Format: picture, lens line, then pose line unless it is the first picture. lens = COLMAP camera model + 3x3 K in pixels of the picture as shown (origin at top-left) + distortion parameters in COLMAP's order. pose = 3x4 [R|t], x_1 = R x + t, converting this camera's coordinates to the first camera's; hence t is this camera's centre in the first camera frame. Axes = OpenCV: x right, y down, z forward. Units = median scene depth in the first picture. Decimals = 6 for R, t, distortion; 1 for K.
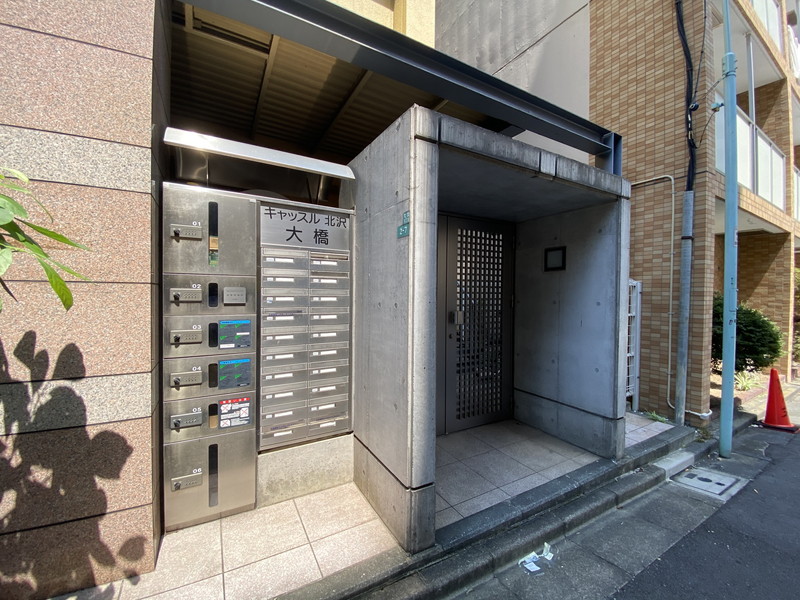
lens RADIAL K [[322.3, 0, 400.0], [0, 322.3, 300.0], [0, 0, 1]] dist [0.021776, -0.021032]
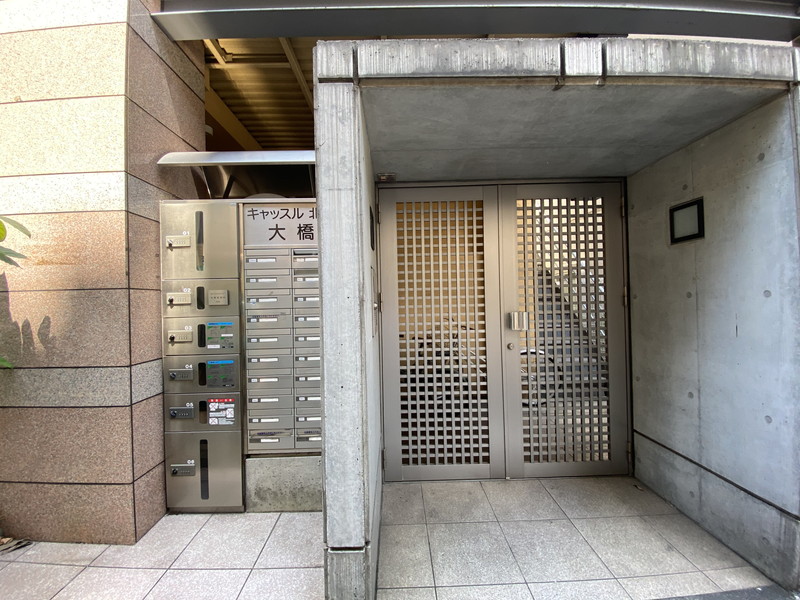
lens RADIAL K [[327.0, 0, 400.0], [0, 327.0, 300.0], [0, 0, 1]] dist [0.003910, -0.011758]
pose [[0.873452, -0.032300, -0.485838, 0.456566], [0.023339, 0.999428, -0.024485, 0.028570], [0.486351, 0.010048, 0.873706, 0.335066]]
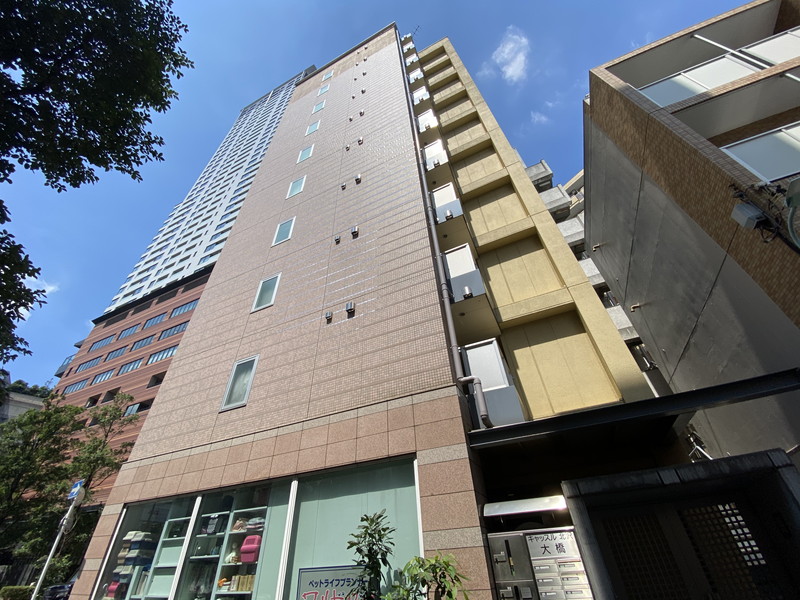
lens RADIAL K [[327.0, 0, 400.0], [0, 327.0, 300.0], [0, 0, 1]] dist [0.003910, -0.011758]
pose [[0.576737, -0.551273, -0.602886, 1.163692], [0.036512, 0.754647, -0.655114, -0.085953], [0.816113, 0.355816, 0.455361, -1.118921]]
